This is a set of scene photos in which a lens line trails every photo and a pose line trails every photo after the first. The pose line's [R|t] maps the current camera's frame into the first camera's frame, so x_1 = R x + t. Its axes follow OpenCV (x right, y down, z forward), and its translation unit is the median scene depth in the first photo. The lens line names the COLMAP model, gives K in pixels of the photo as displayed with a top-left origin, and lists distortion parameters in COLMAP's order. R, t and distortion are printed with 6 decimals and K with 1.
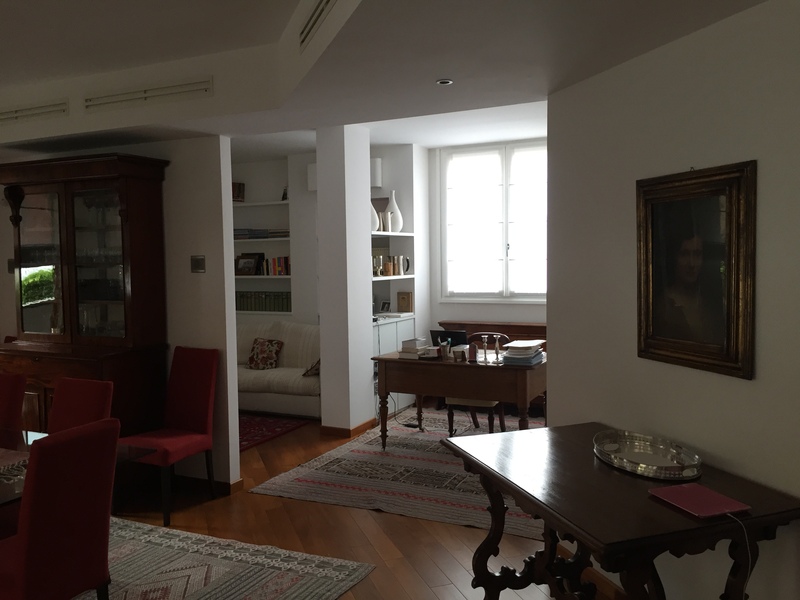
lens RADIAL K [[680.5, 0, 400.0], [0, 680.5, 300.0], [0, 0, 1]] dist [0.073772, -0.103384]
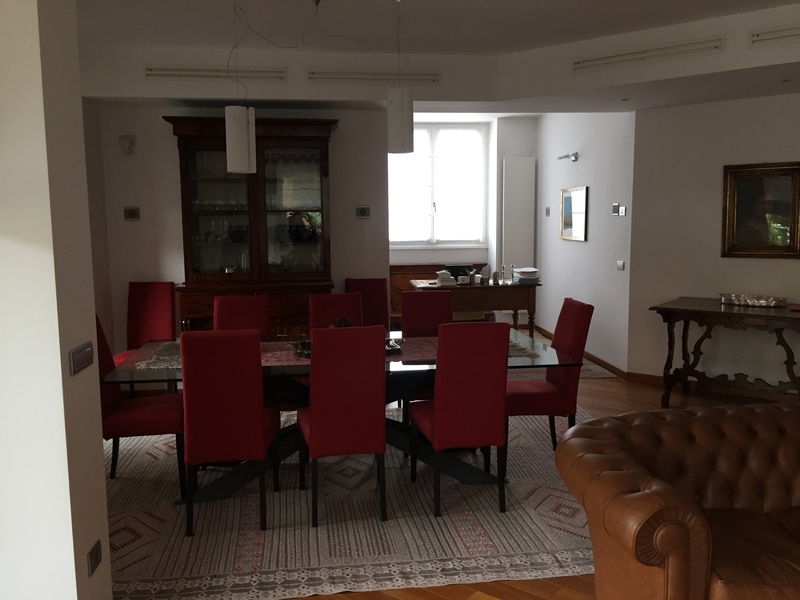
lens RADIAL K [[680.5, 0, 400.0], [0, 680.5, 300.0], [0, 0, 1]] dist [0.073772, -0.103384]
pose [[0.839556, -0.057401, 0.540232, -0.879232], [0.030991, 0.997843, 0.057862, 0.037127], [-0.542389, -0.031836, 0.839524, -0.091639]]
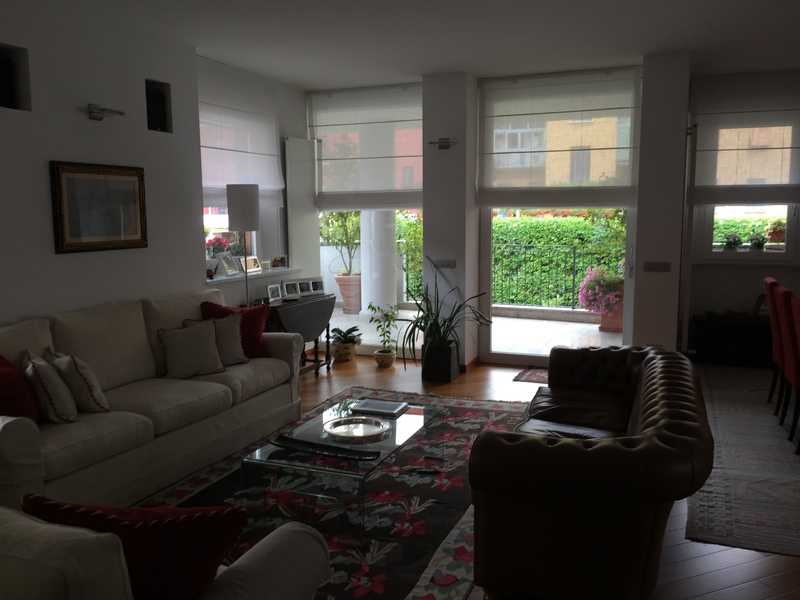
lens RADIAL K [[680.5, 0, 400.0], [0, 680.5, 300.0], [0, 0, 1]] dist [0.073772, -0.103384]
pose [[0.058529, 0.139548, -0.988484, 0.334543], [-0.055973, 0.989083, 0.136319, 0.016222], [0.996715, 0.047350, 0.065701, -0.098689]]
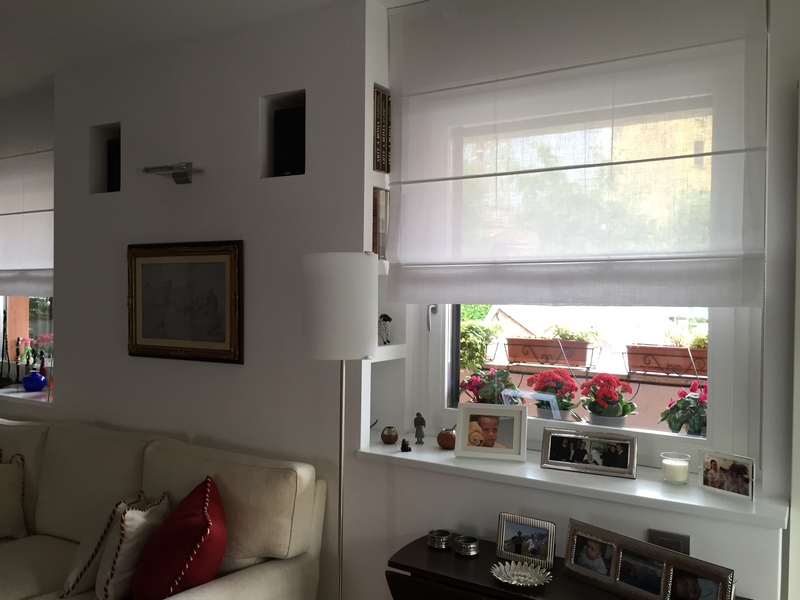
lens RADIAL K [[680.5, 0, 400.0], [0, 680.5, 300.0], [0, 0, 1]] dist [0.073772, -0.103384]
pose [[-0.995925, 0.008456, 0.089785, -0.858949], [0.016541, 0.995833, 0.089685, -0.014905], [-0.088653, 0.090804, -0.991915, 0.194370]]
